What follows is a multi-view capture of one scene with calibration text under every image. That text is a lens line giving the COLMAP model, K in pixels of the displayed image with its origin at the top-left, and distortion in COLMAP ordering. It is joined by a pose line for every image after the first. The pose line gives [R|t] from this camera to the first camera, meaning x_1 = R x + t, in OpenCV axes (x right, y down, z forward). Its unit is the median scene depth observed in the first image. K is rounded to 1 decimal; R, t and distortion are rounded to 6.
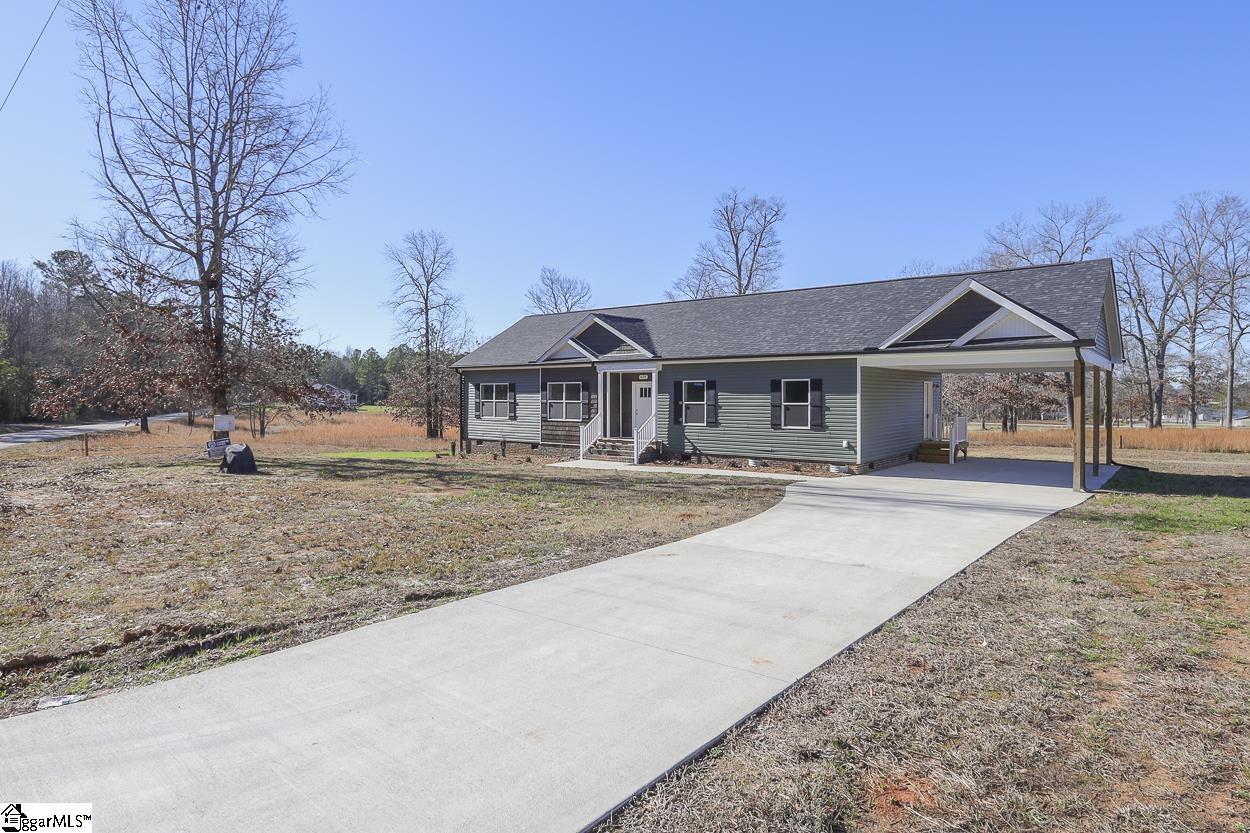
lens RADIAL K [[670.6, 0, 634.8], [0, 670.6, 415.8], [0, 0, 1]] dist [-0.004389, -0.000583]
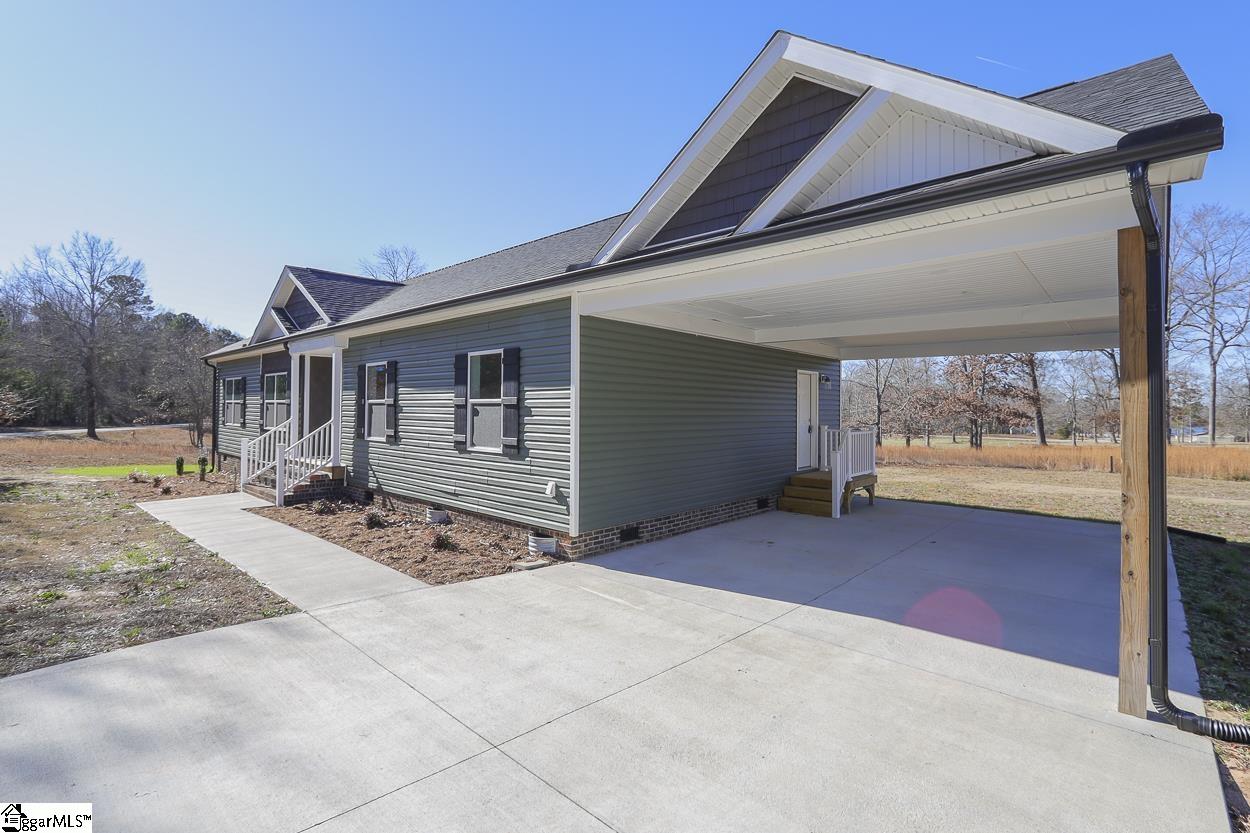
lens RADIAL K [[572.8, 0, 620.7], [0, 572.8, 412.1], [0, 0, 1]] dist [-0.012080, -0.000091]
pose [[0.998466, 0.009253, -0.054587, 0.288821], [-0.010611, 0.999640, -0.024650, -0.000539], [0.054339, 0.025192, 0.998205, 0.469711]]
